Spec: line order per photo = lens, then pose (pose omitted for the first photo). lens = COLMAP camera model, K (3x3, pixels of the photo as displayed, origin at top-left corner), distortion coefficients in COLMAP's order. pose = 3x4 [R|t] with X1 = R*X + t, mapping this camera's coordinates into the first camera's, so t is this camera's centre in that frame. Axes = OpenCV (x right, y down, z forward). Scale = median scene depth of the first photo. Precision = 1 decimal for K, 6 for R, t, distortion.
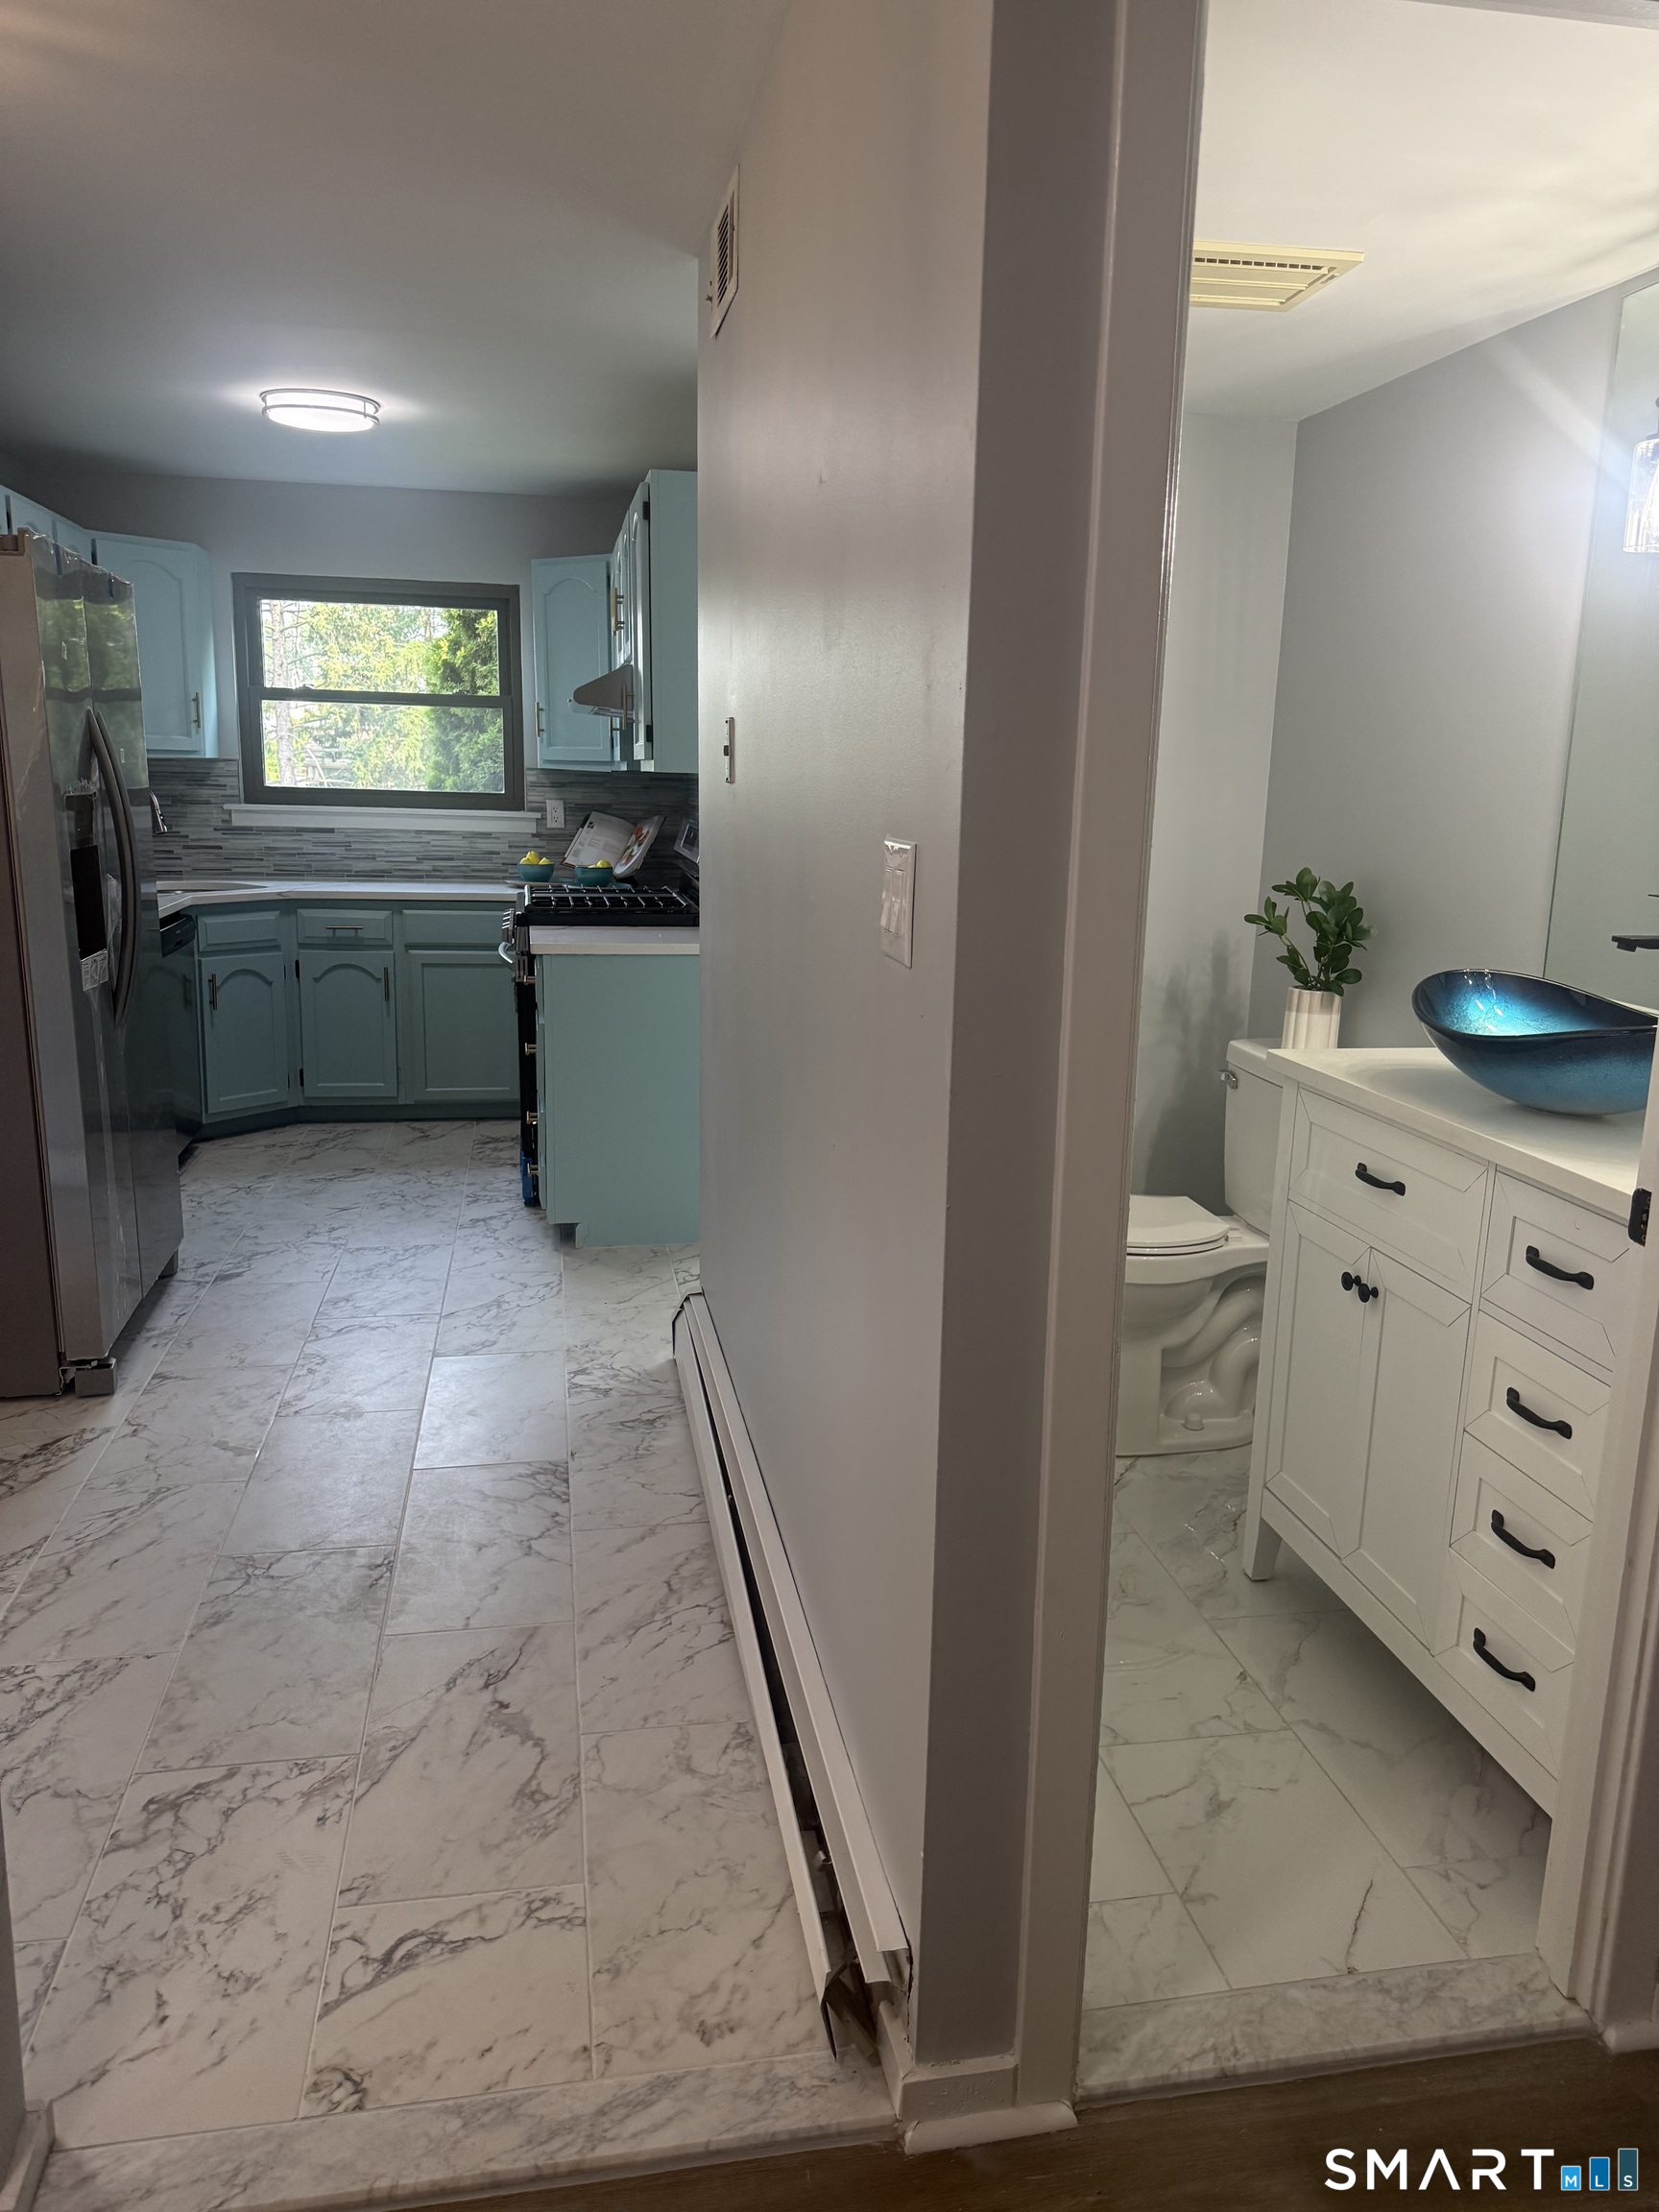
lens RADIAL K [[1559.4, 0, 829.5], [0, 1559.4, 1106.0], [0, 0, 1]] dist [0.054129, -0.071413]
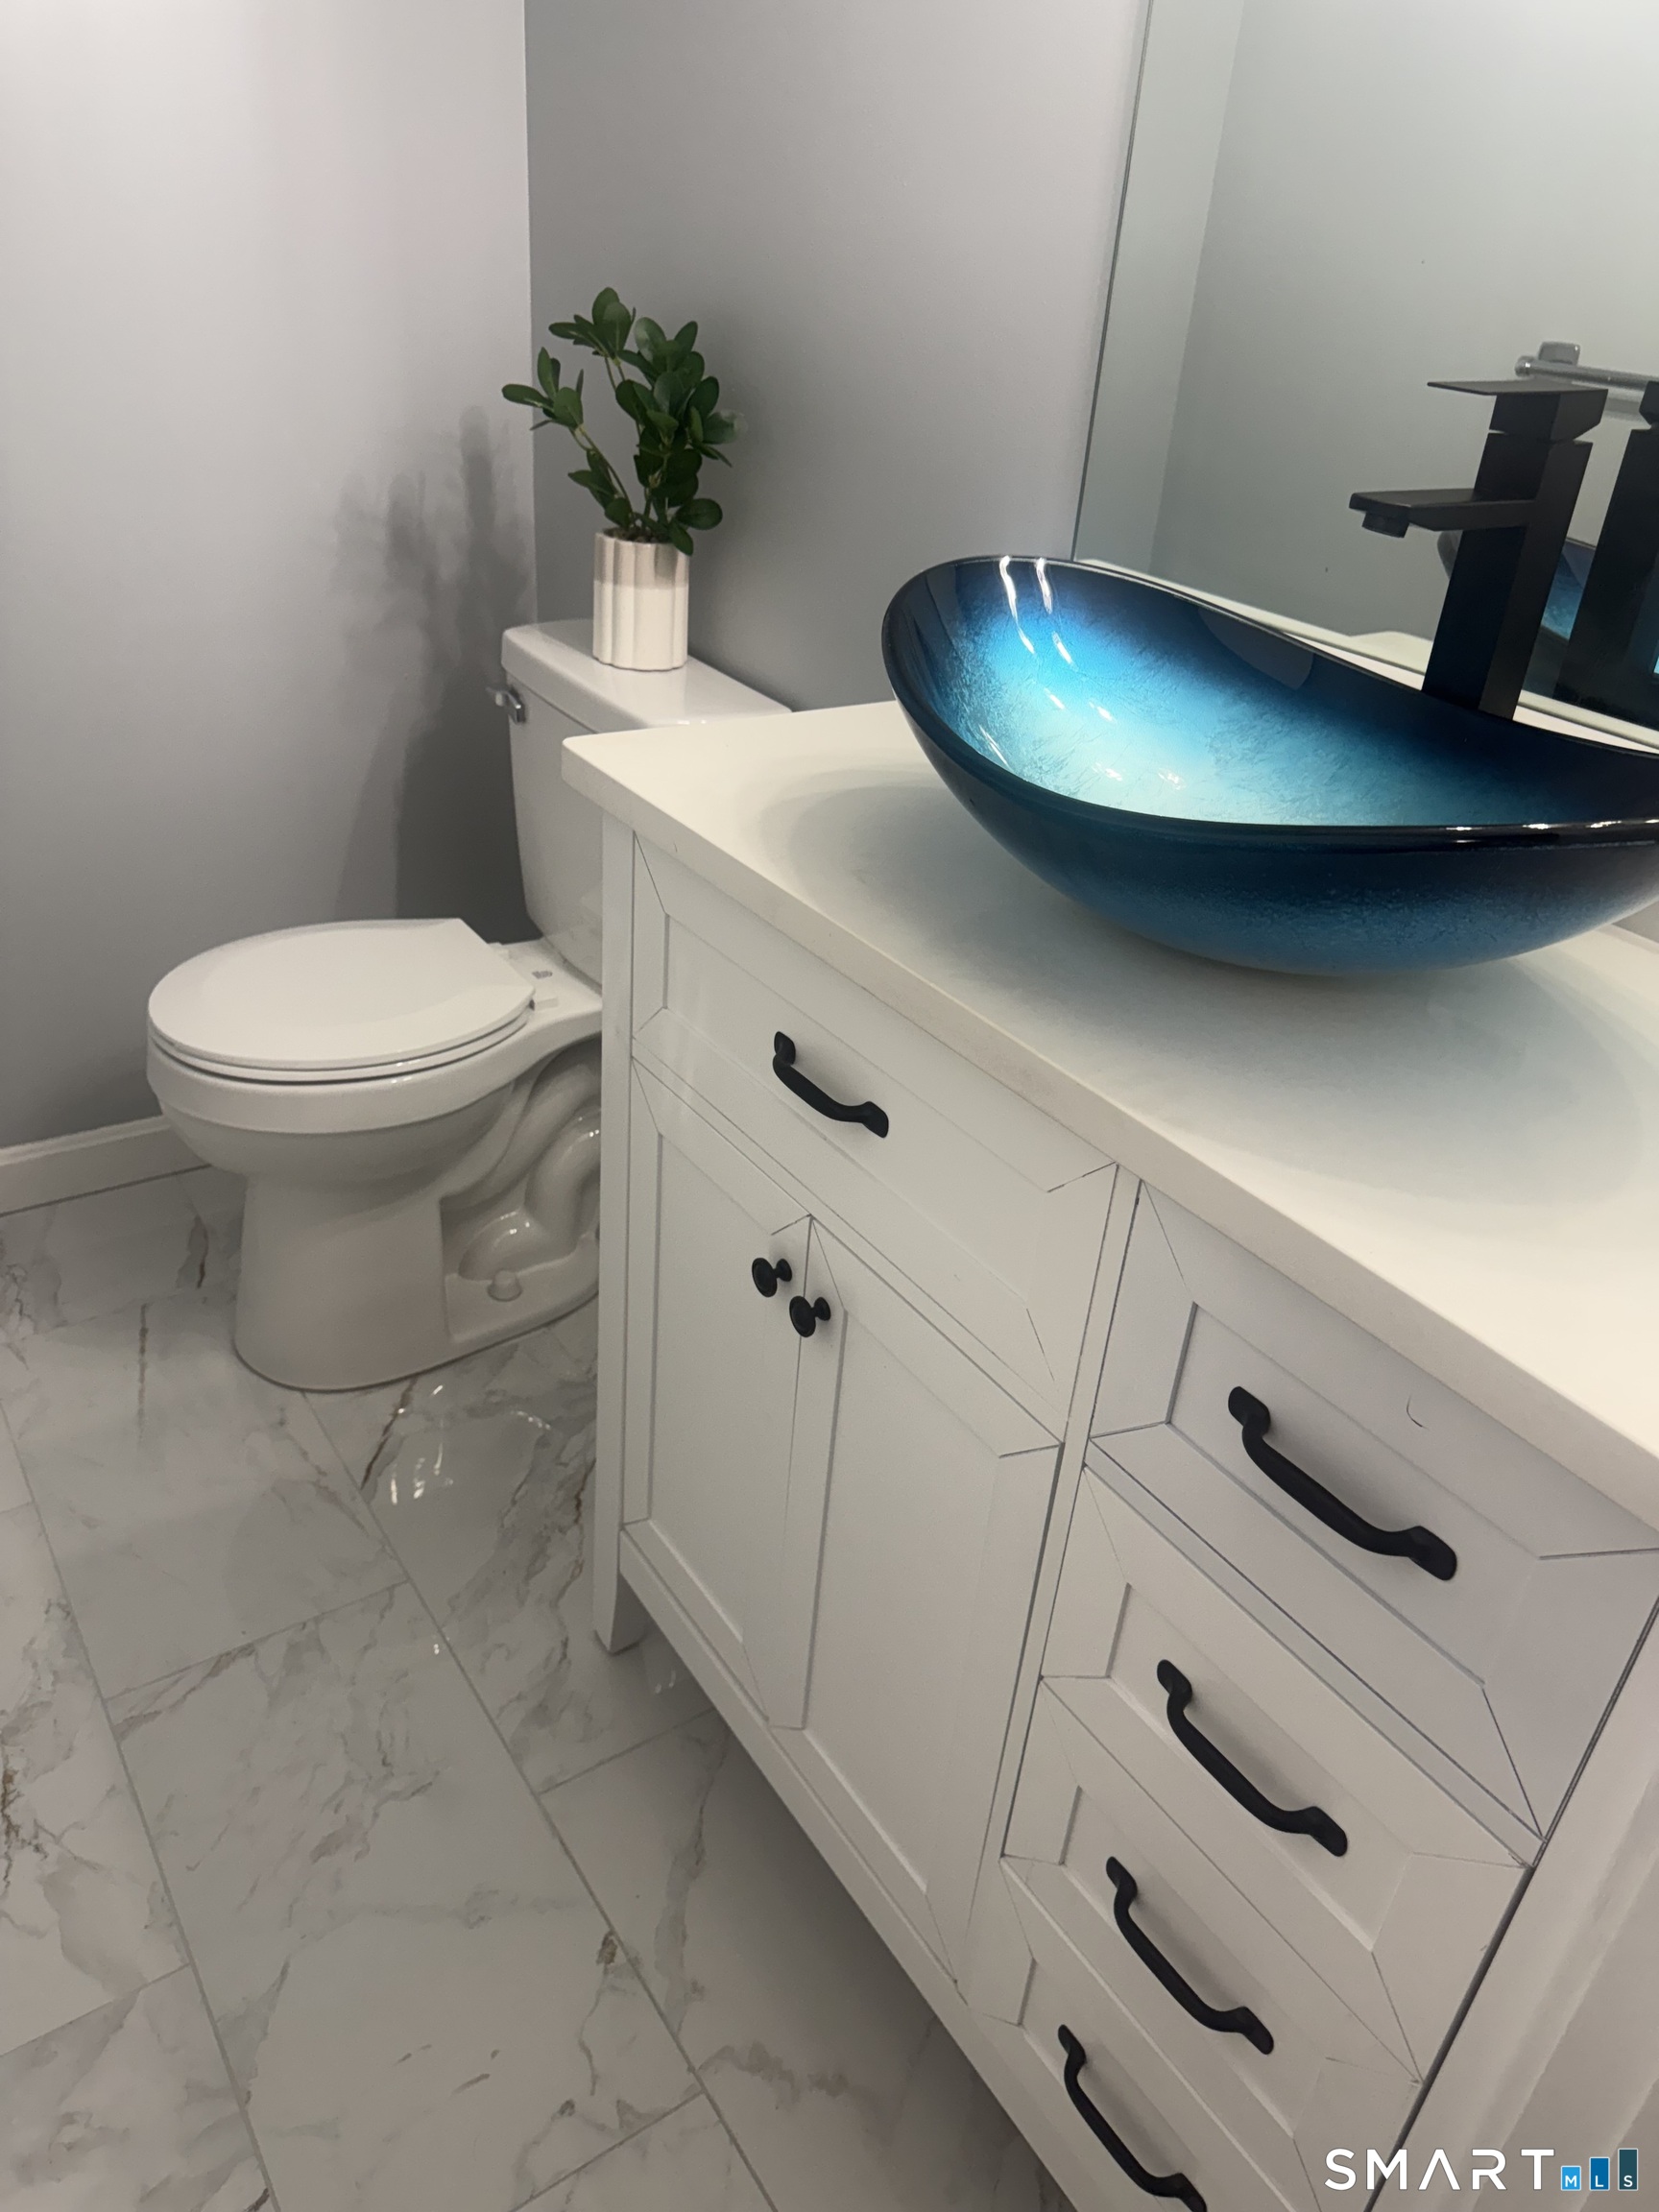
lens RADIAL K [[1543.7, 0, 829.5], [0, 1543.7, 1106.0], [0, 0, 1]] dist [0.161097, -0.314338]
pose [[0.914123, -0.158778, 0.373052, 0.134857], [0.031144, 0.944907, 0.325854, -0.064552], [-0.404238, -0.286252, 0.868707, 0.444727]]
